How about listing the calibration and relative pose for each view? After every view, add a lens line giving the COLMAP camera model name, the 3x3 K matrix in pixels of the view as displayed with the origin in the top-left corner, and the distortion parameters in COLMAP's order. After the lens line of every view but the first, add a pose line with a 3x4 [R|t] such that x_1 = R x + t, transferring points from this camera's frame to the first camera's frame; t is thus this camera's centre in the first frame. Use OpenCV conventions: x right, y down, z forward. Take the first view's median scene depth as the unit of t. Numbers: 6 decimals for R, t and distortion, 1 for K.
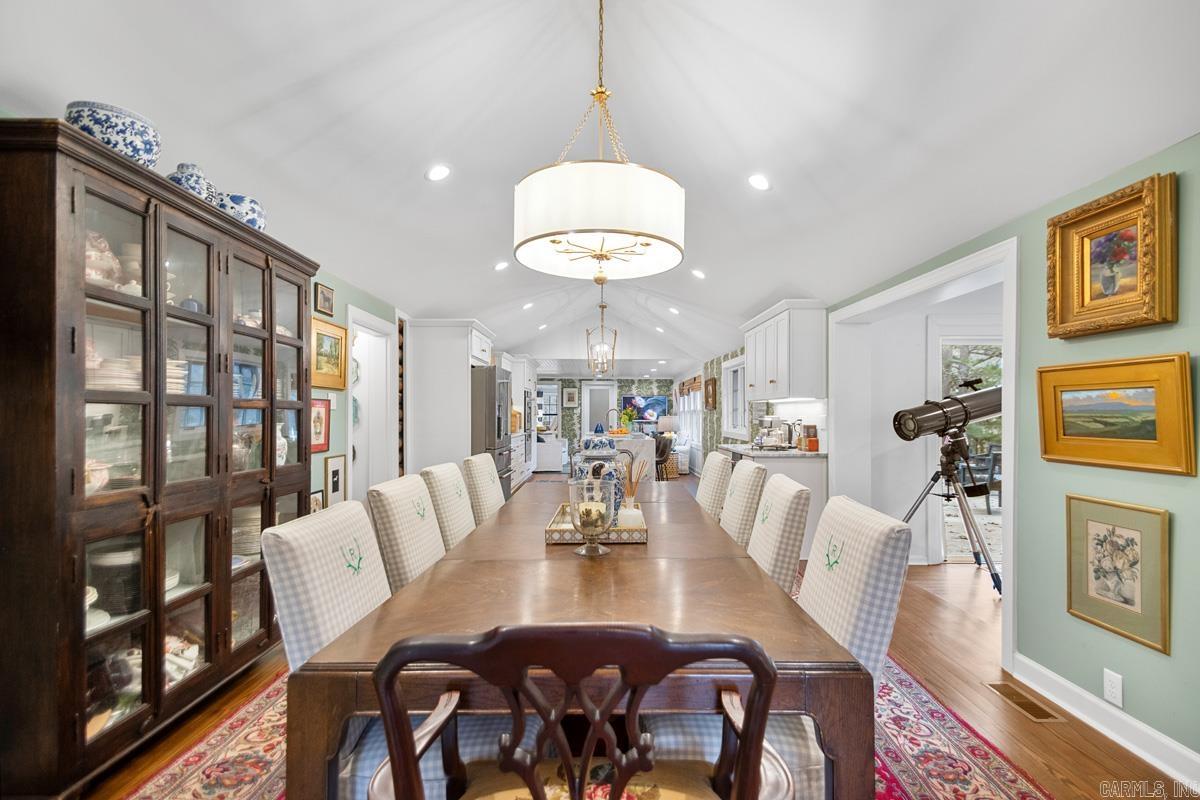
lens RADIAL K [[564.1, 0, 625.3], [0, 564.1, 415.0], [0, 0, 1]] dist [0.037741, -0.014633]
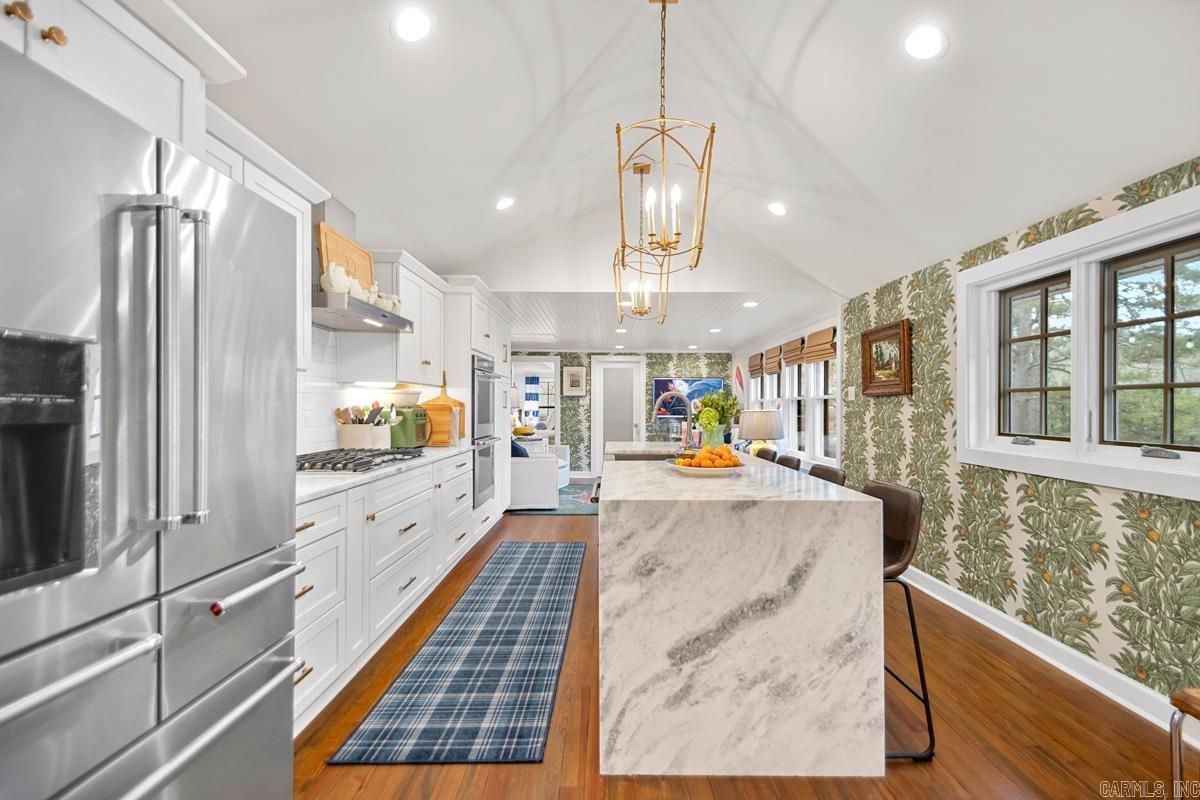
lens RADIAL K [[564.1, 0, 616.3], [0, 564.1, 403.8], [0, 0, 1]] dist [0.037741, -0.014633]
pose [[0.999707, 0.000440, -0.024218, -0.032808], [-0.000624, 0.999971, -0.007566, 0.000363], [0.024214, 0.007579, 0.999678, 0.349791]]
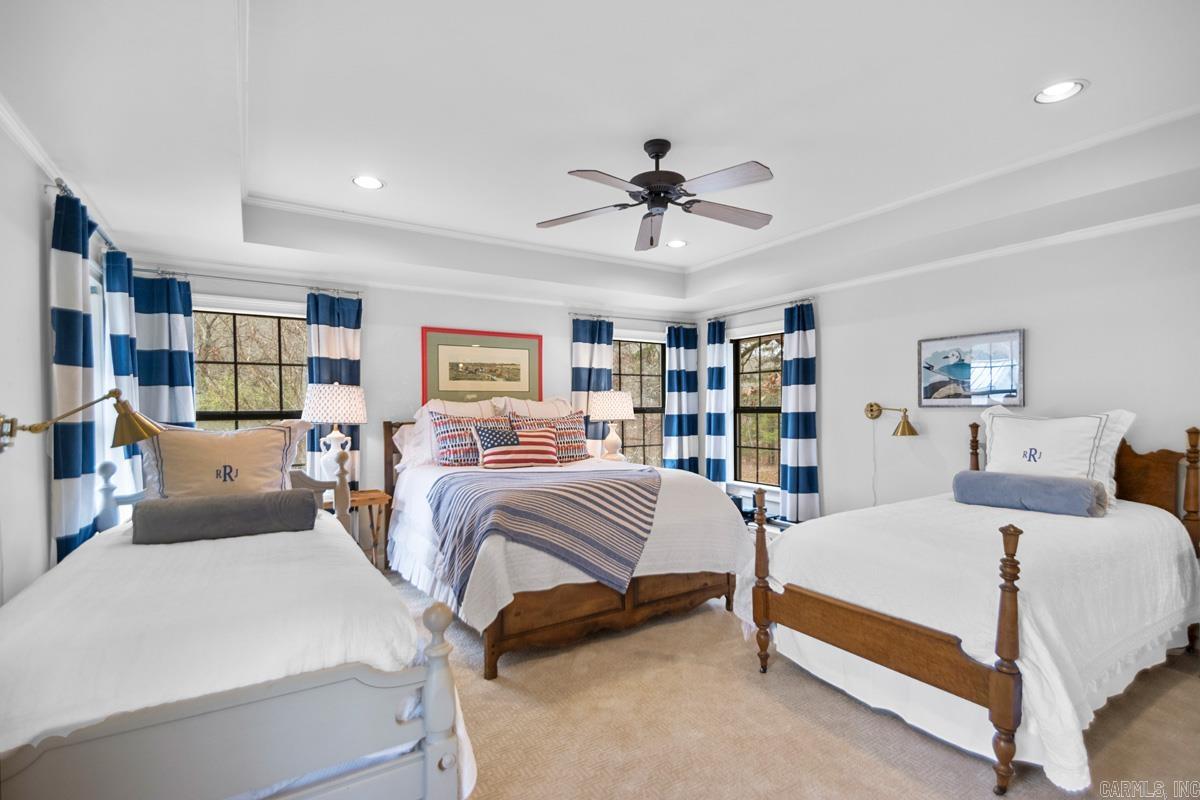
lens RADIAL K [[564.1, 0, 632.5], [0, 564.1, 423.9], [0, 0, 1]] dist [0.037741, -0.014633]
pose [[0.853590, -0.029454, 0.520113, -0.380931], [0.014652, 0.999363, 0.032548, -0.003862], [-0.520740, -0.020162, 0.853477, 1.085960]]
